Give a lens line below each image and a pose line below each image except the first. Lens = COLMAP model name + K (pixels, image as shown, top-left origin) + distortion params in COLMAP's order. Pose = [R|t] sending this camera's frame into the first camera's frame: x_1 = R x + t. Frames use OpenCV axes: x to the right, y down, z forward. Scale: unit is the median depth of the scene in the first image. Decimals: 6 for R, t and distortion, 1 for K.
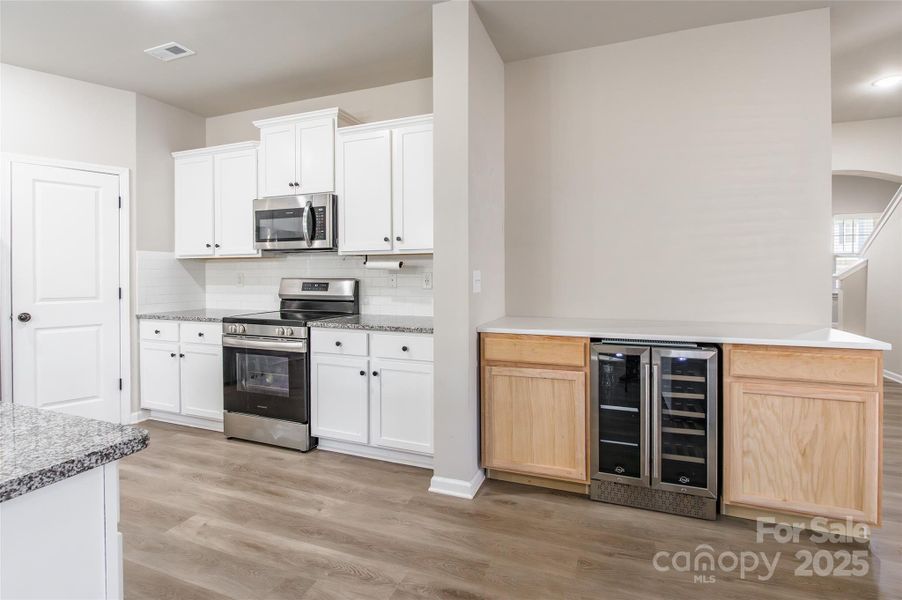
lens RADIAL K [[436.8, 0, 446.0], [0, 436.8, 274.4], [0, 0, 1]] dist [-0.013736, -0.000039]
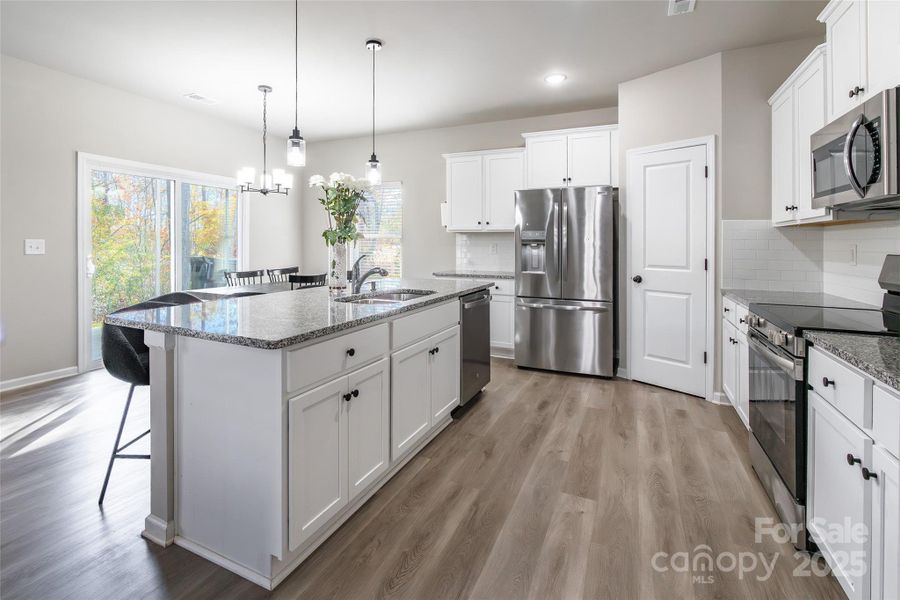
lens RADIAL K [[418.8, 0, 448.5], [0, 418.8, 242.7], [0, 0, 1]] dist [0.000024, 0.000085]
pose [[-0.057690, 0.003044, -0.998330, 0.242208], [-0.010820, 0.999935, 0.003674, -0.003455], [0.998276, 0.011014, -0.057653, 0.508380]]
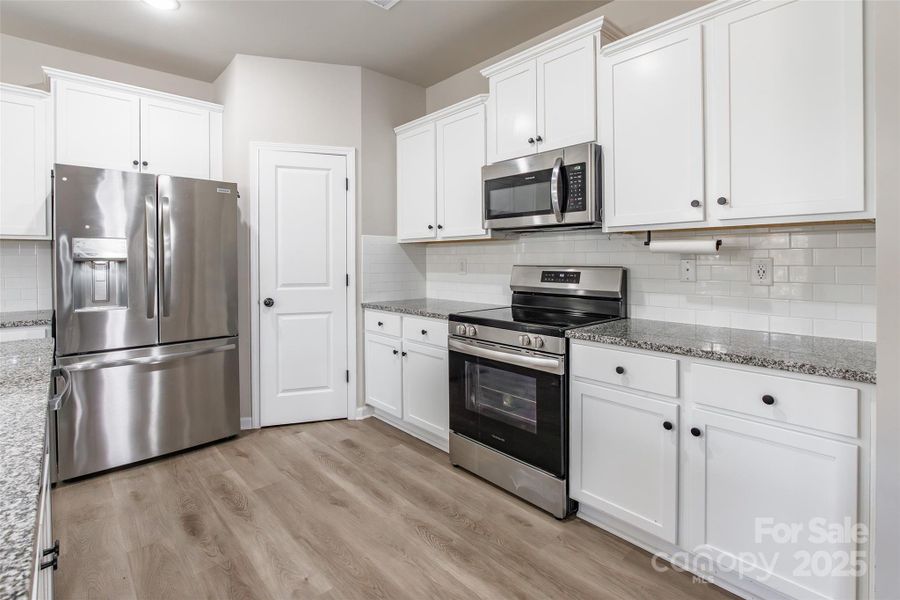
lens RADIAL K [[411.5, 0, 429.2], [0, 411.5, 260.3], [0, 0, 1]] dist [-0.001456, -0.000048]
pose [[0.890014, 0.001222, -0.455932, -0.195728], [-0.001444, 0.999999, -0.000140, -0.000098], [0.455931, 0.000783, 0.890015, 0.300992]]
